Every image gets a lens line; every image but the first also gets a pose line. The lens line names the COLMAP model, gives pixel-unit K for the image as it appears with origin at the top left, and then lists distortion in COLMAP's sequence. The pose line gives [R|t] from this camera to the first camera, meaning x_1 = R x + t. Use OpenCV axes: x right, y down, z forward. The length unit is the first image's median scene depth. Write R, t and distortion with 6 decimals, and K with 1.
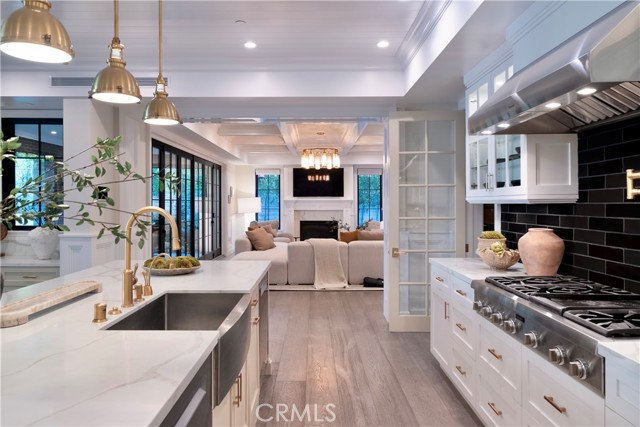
lens RADIAL K [[427.9, 0, 320.0], [0, 427.9, 213.5], [0, 0, 1]] dist [-0.025686, 0.001842]
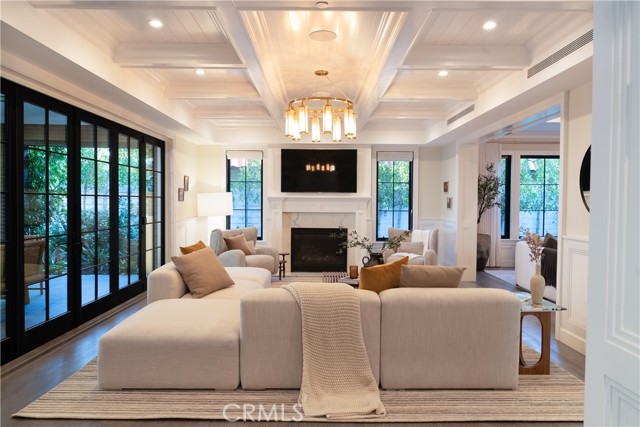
lens RADIAL K [[427.9, 0, 320.0], [0, 427.9, 213.5], [0, 0, 1]] dist [-0.025686, 0.001842]
pose [[0.999912, 0.009060, -0.009690, 0.004879], [-0.009019, 0.999950, 0.004305, -0.009032], [0.009728, -0.004218, 0.999944, 0.335618]]
